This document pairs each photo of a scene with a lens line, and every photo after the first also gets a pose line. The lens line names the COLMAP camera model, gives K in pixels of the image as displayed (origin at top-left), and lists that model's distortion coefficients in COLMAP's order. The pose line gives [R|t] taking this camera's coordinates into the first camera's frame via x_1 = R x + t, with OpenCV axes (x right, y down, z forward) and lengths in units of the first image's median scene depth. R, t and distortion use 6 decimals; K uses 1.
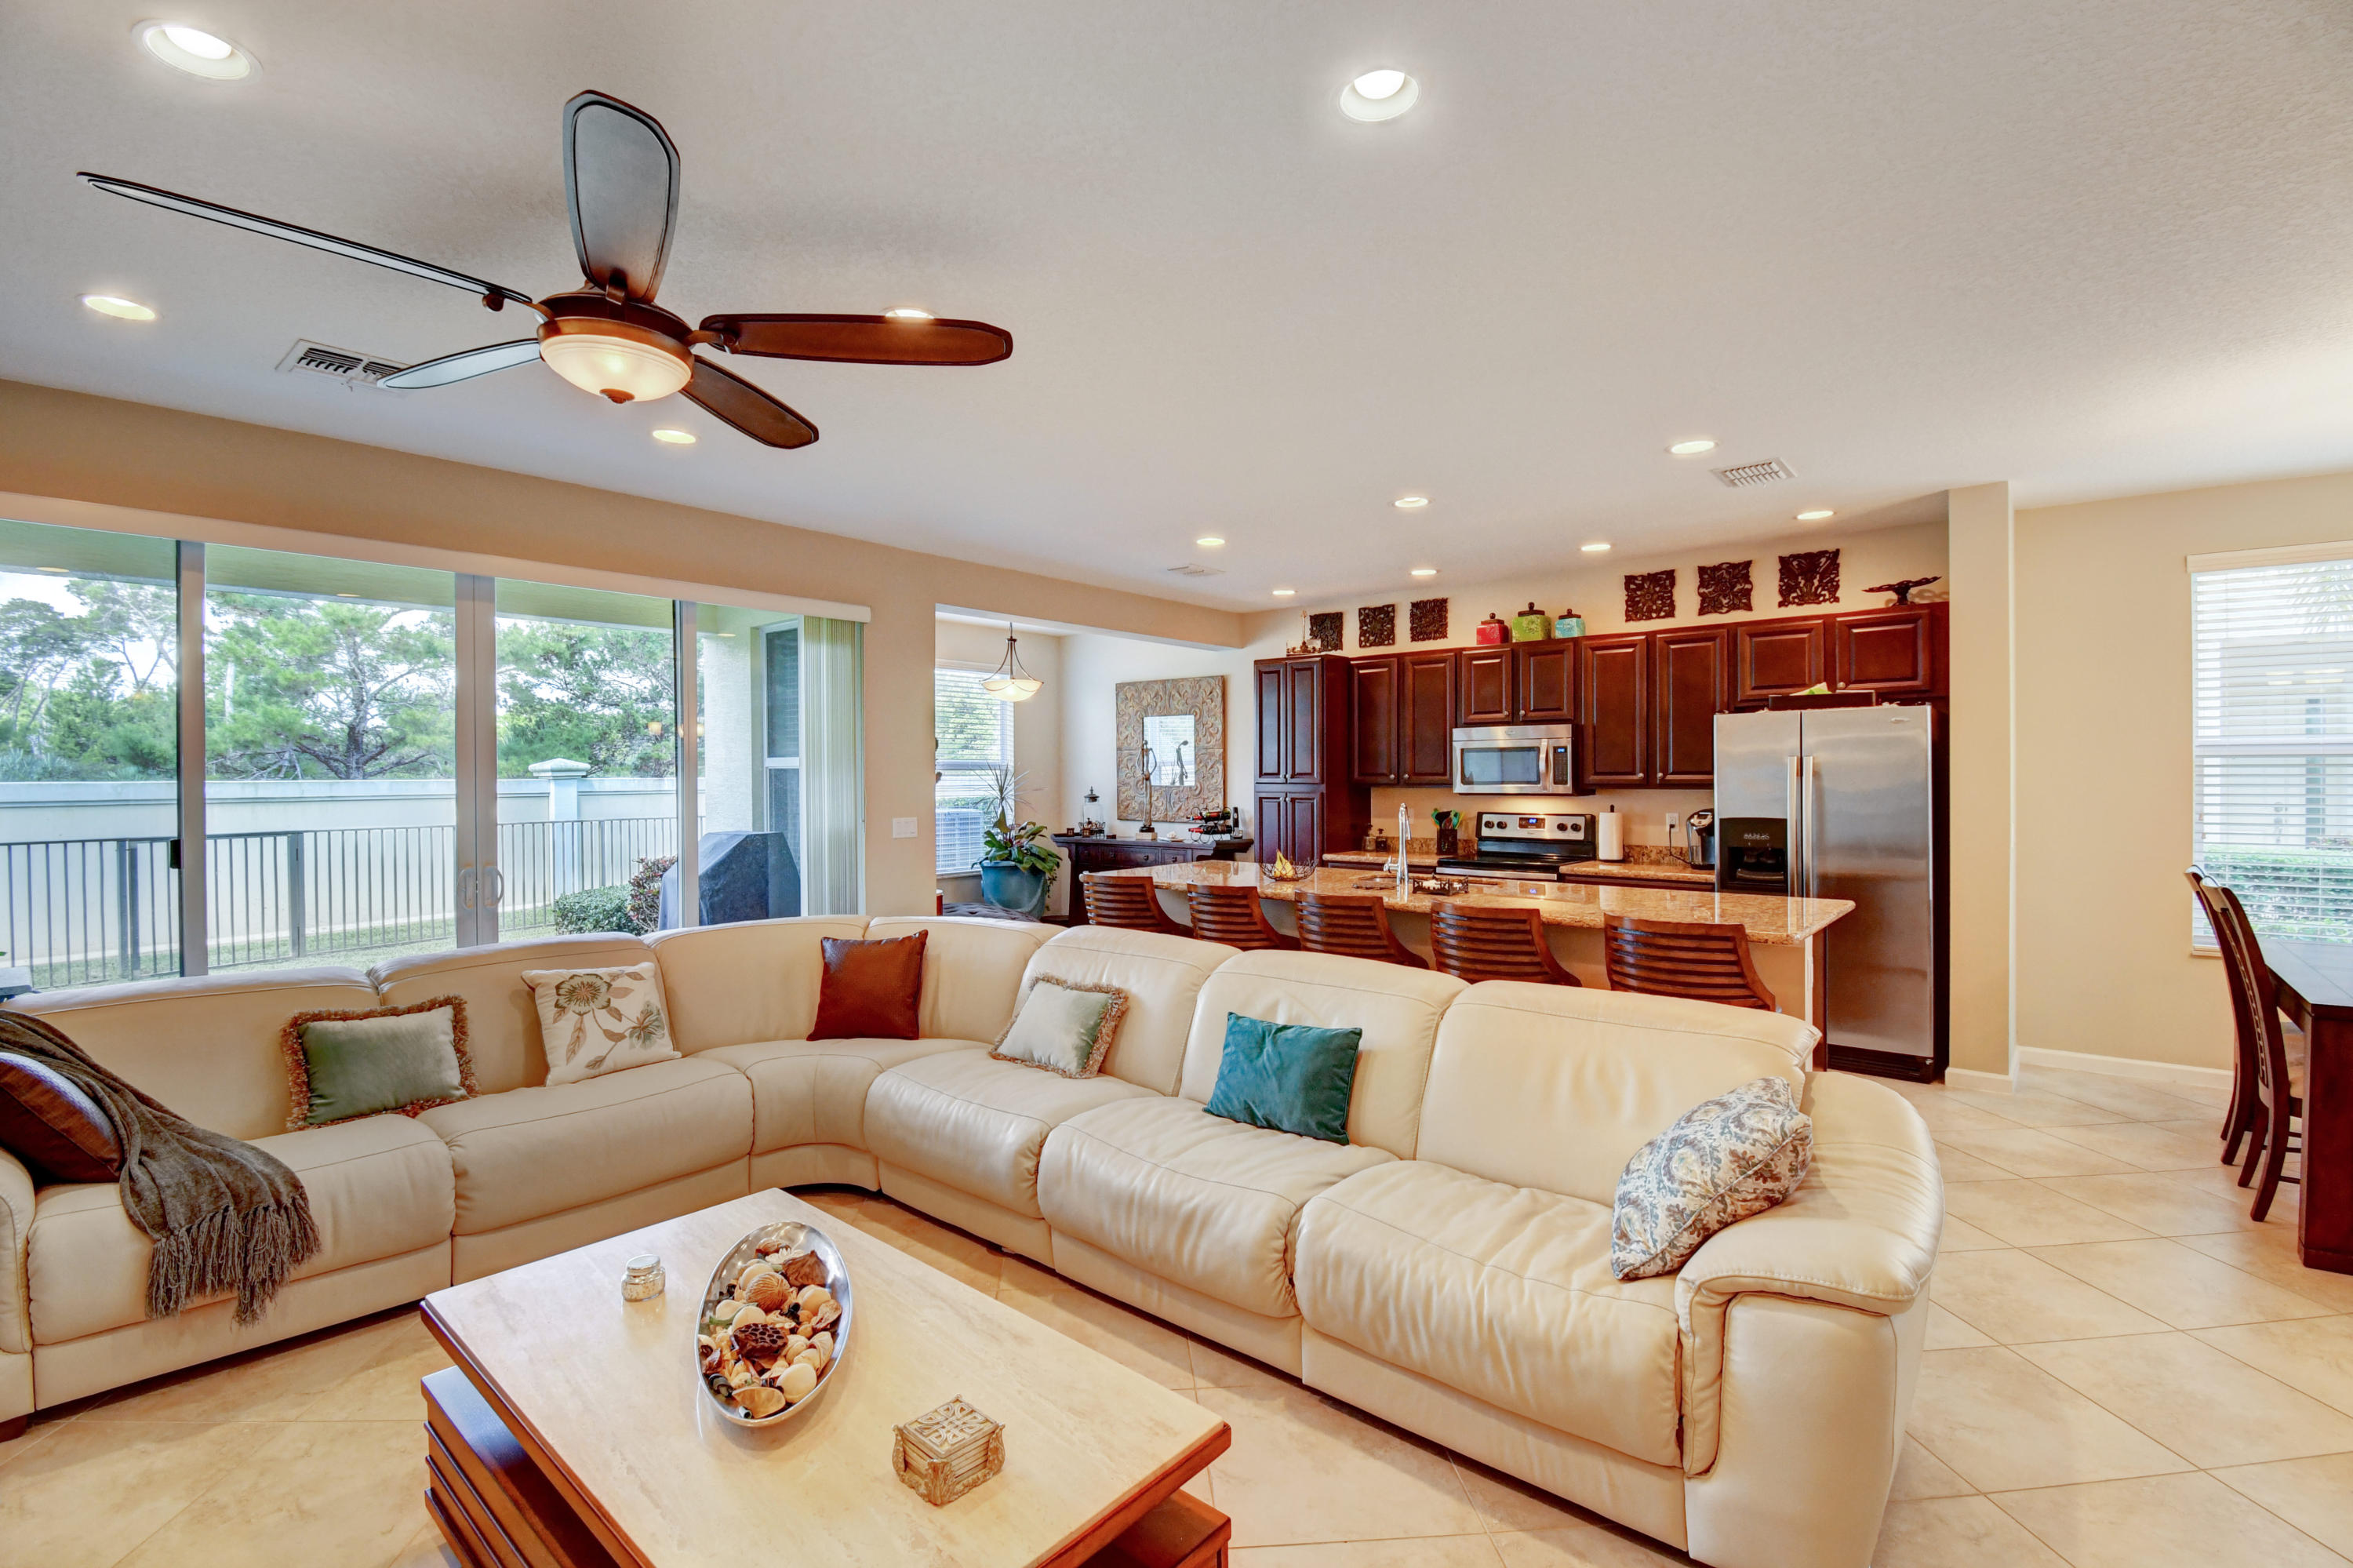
lens RADIAL K [[1041.7, 0, 1171.3], [0, 1041.7, 782.8], [0, 0, 1]] dist [0.019042, -0.026380]
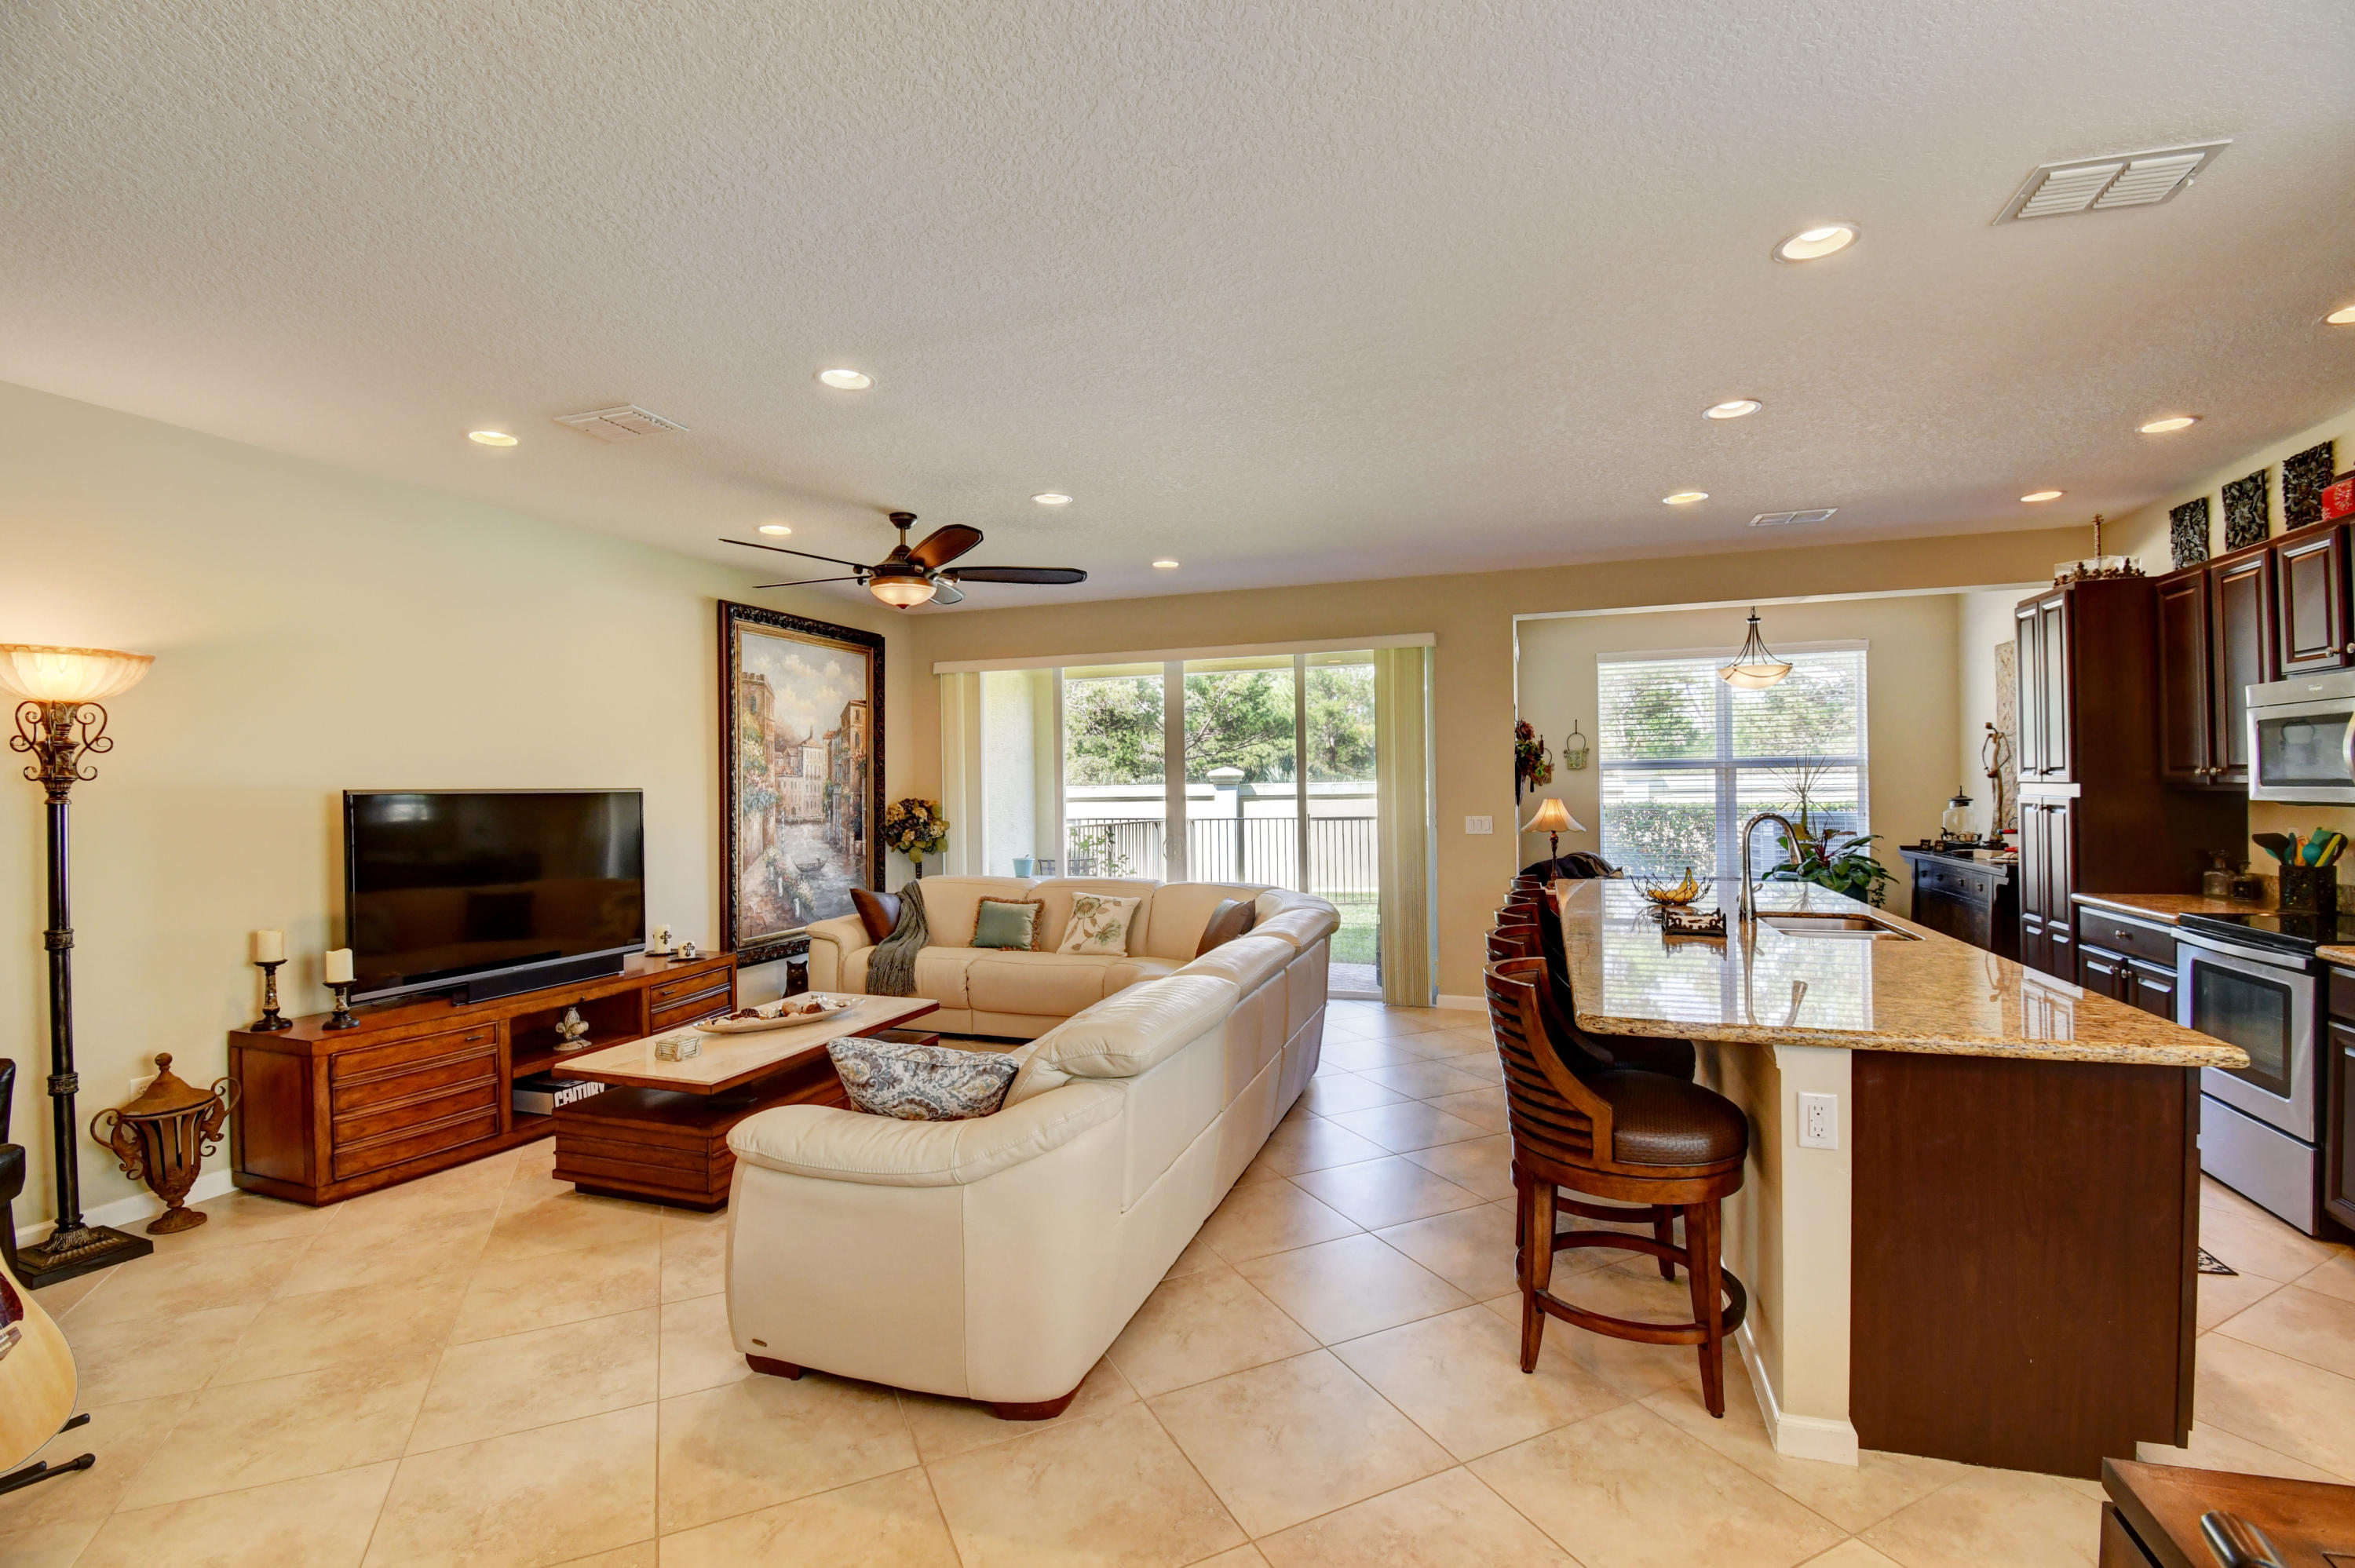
lens RADIAL K [[1042.4, 0, 1172.3], [0, 1042.4, 782.8], [0, 0, 1]] dist [0.019042, -0.026380]
pose [[0.364192, -0.001720, -0.931322, 0.649691], [0.006537, 0.999978, 0.000709, -0.004353], [0.931301, -0.006346, 0.364195, 0.293387]]
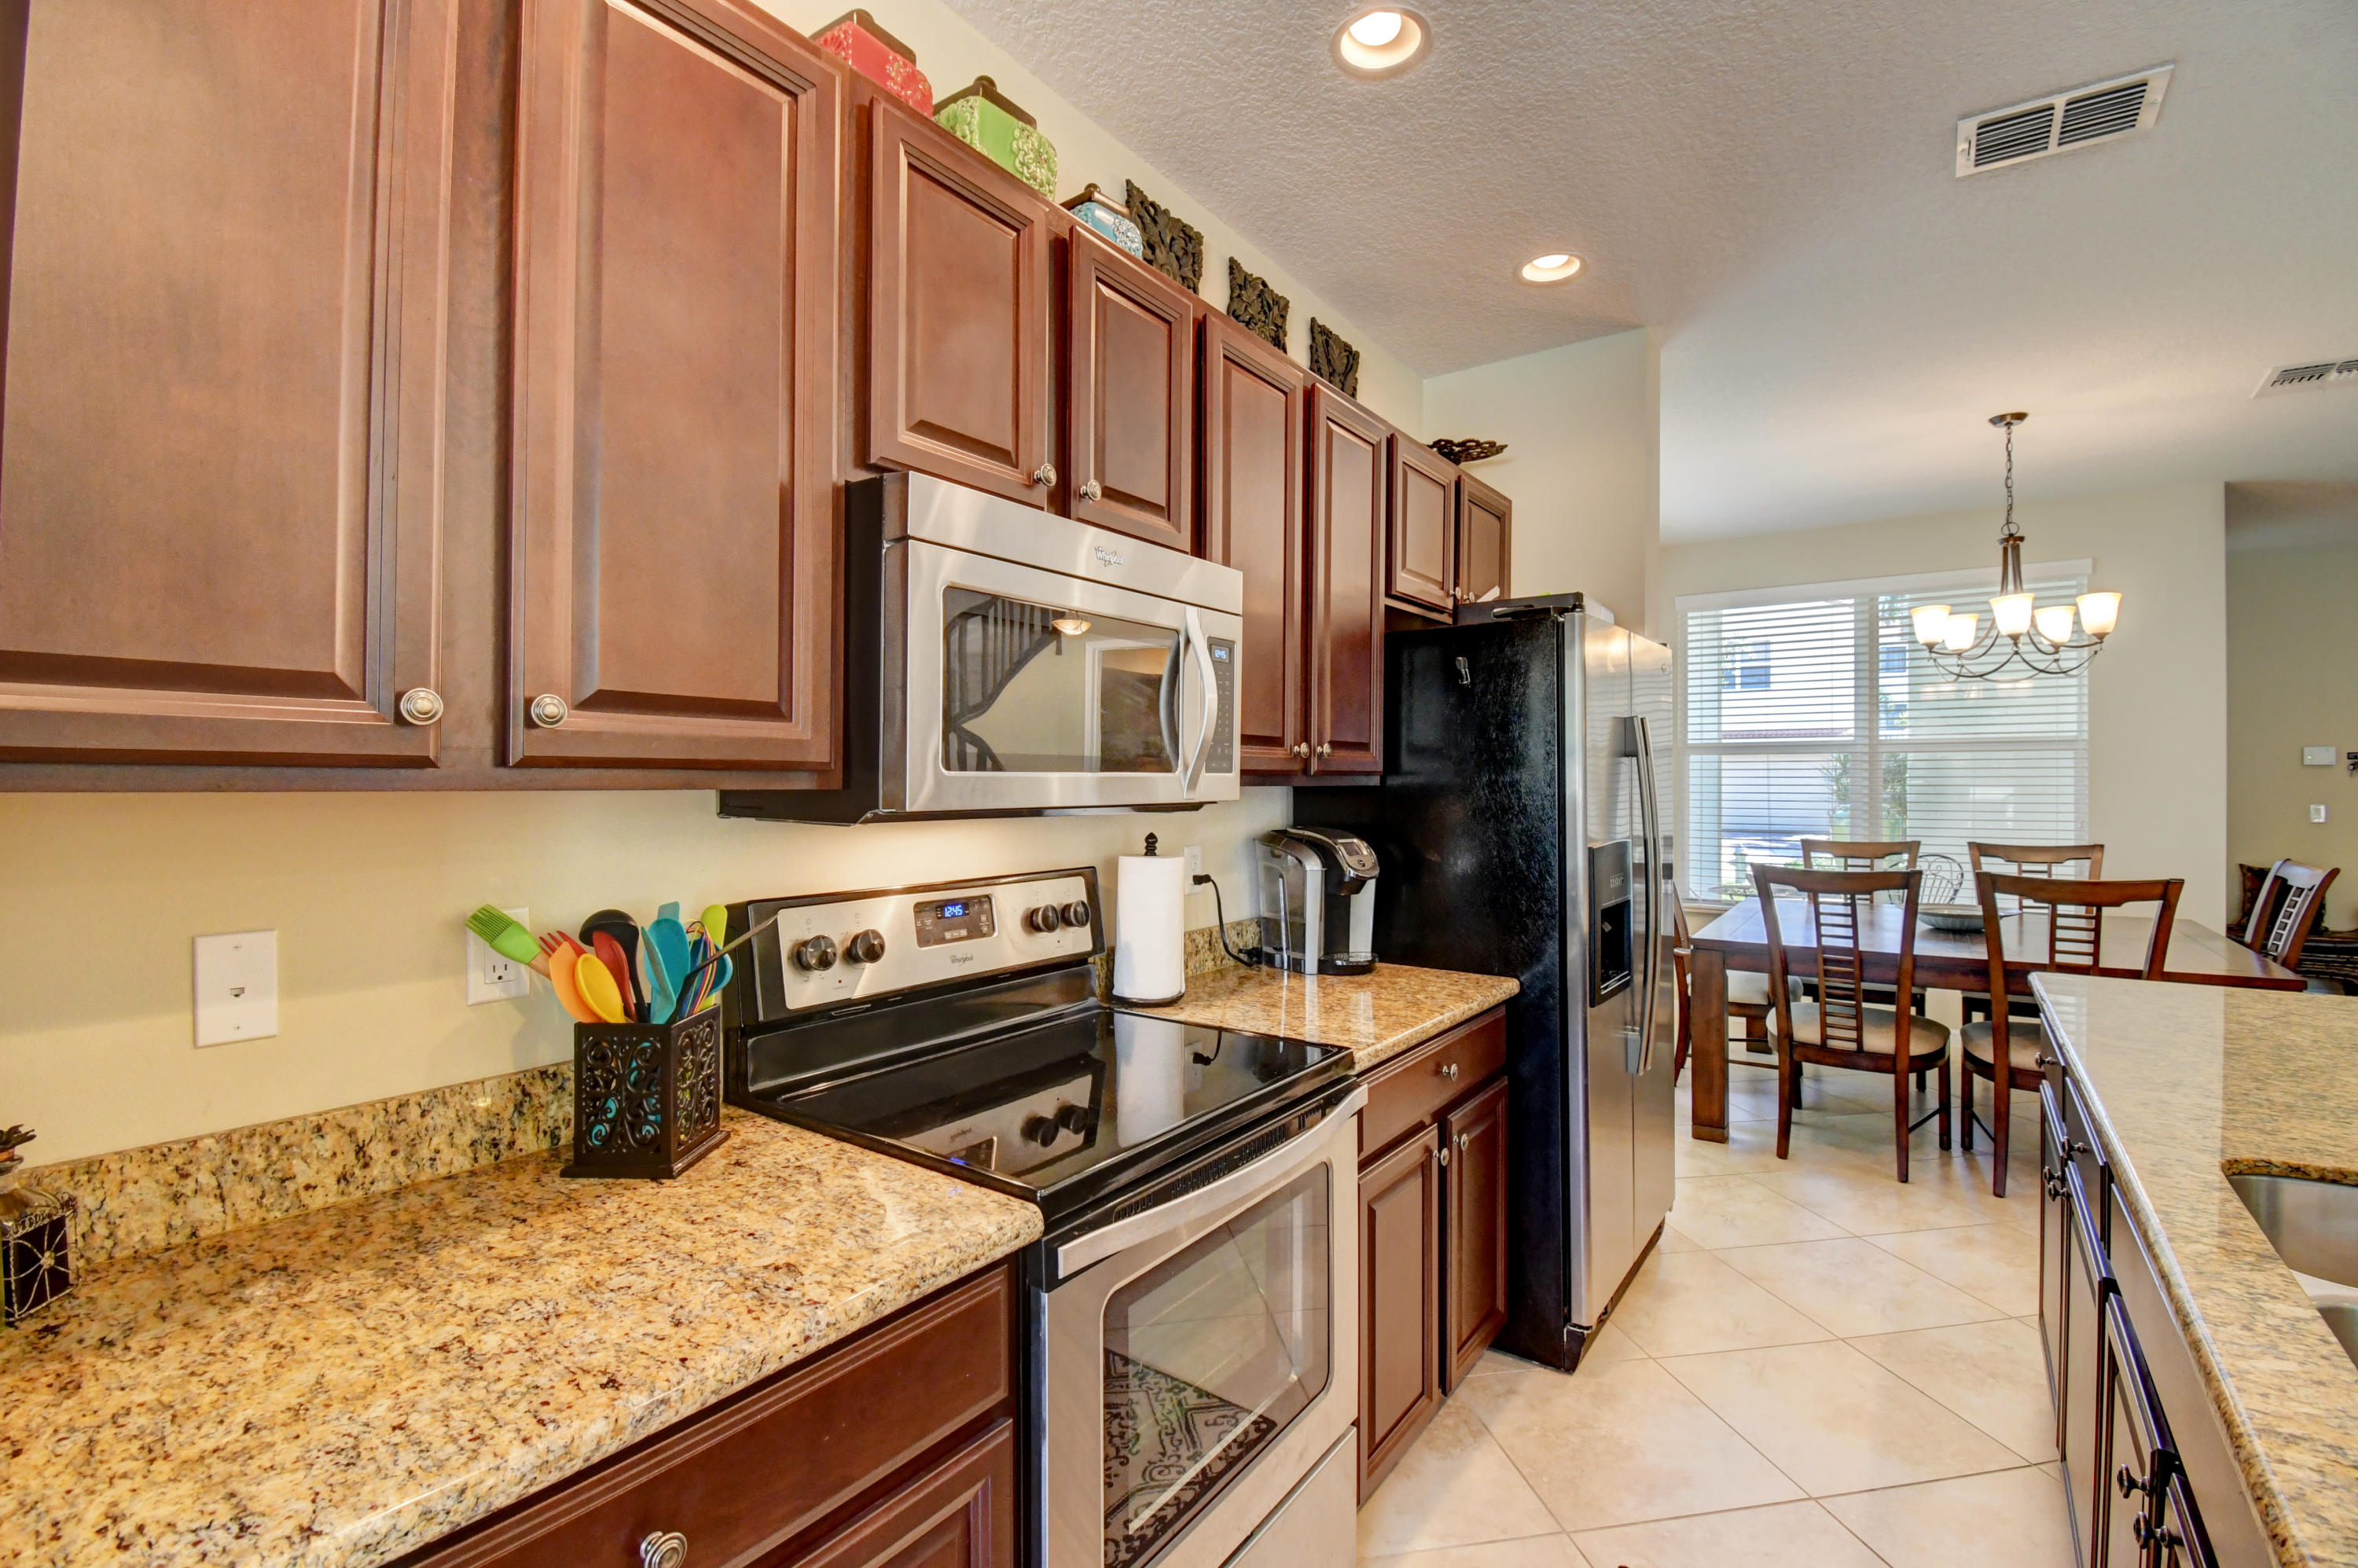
lens RADIAL K [[1044.5, 0, 1165.4], [0, 1044.5, 774.4], [0, 0, 1]] dist [0.003038, -0.015279]
pose [[-0.077412, 0.009758, 0.996951, 0.090959], [0.004869, 0.999944, -0.009409, 0.005528], [-0.996987, 0.004126, -0.077455, 1.093067]]
